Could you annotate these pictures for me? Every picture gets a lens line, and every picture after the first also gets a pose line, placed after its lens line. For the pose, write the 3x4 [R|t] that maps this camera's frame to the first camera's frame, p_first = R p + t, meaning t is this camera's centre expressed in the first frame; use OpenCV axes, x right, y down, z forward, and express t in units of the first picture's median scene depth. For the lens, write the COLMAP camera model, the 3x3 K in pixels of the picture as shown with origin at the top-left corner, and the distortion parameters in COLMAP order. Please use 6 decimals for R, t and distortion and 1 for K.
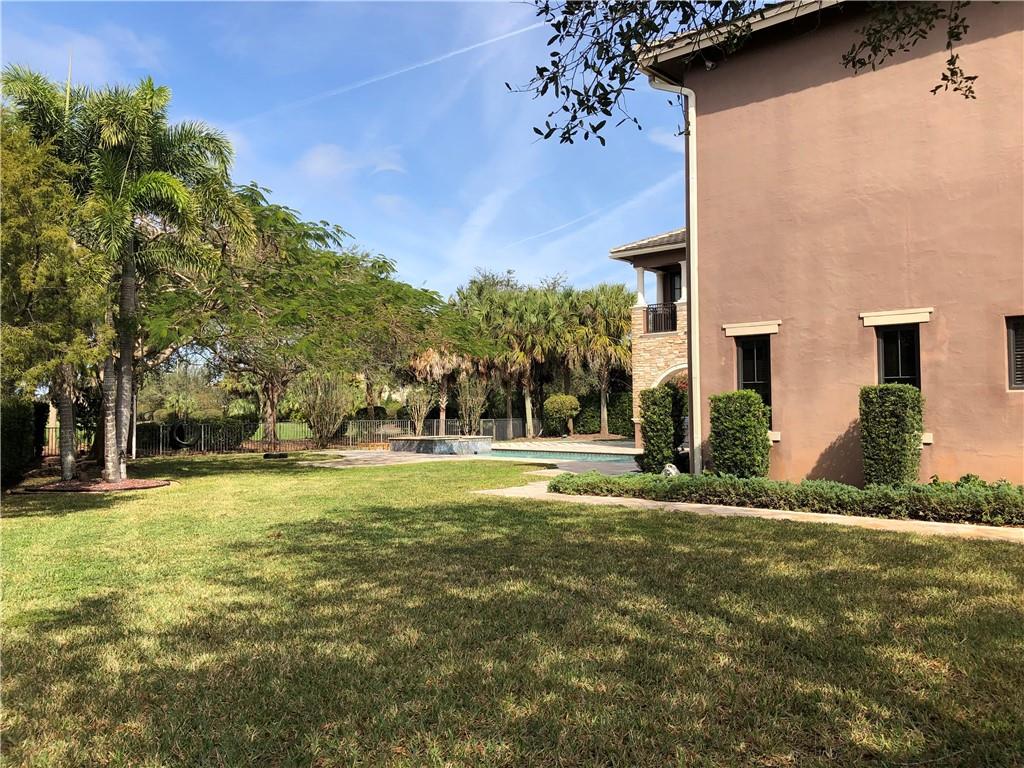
lens RADIAL K [[842.3, 0, 513.8], [0, 842.3, 384.9], [0, 0, 1]] dist [0.033380, -0.054110]
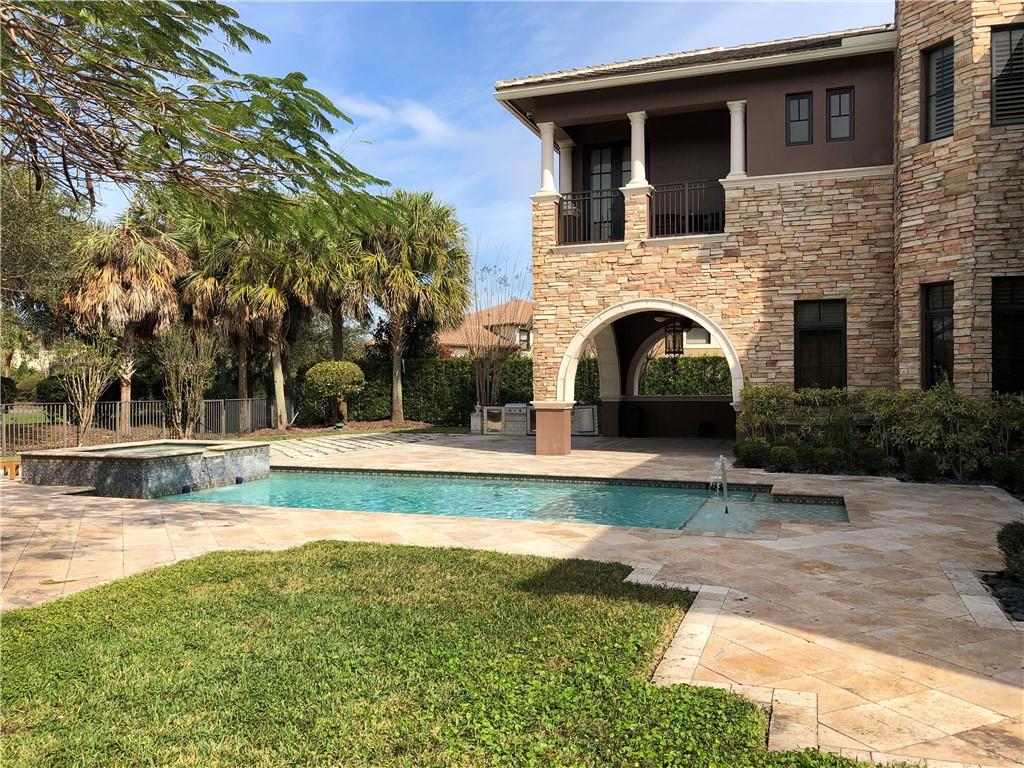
lens RADIAL K [[842.3, 0, 509.5], [0, 842.3, 391.0], [0, 0, 1]] dist [0.033380, -0.054110]
pose [[0.930870, -0.000144, 0.365351, -0.052579], [-0.014445, 0.999204, 0.037197, 0.009511], [-0.365066, -0.039903, 0.930126, 0.364836]]
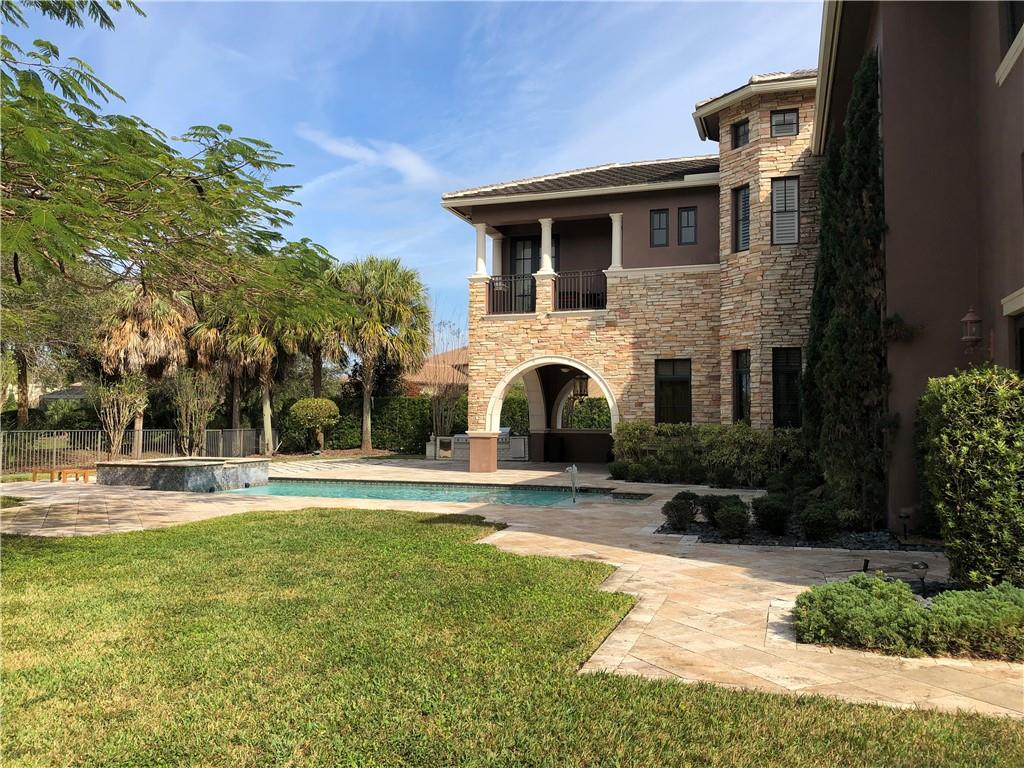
lens RADIAL K [[842.3, 0, 505.9], [0, 842.3, 373.6], [0, 0, 1]] dist [0.033380, -0.054110]
pose [[0.921529, 0.033534, 0.386859, -0.078944], [-0.024899, 0.999317, -0.027312, 0.006743], [-0.387510, 0.015537, 0.921734, 0.237457]]
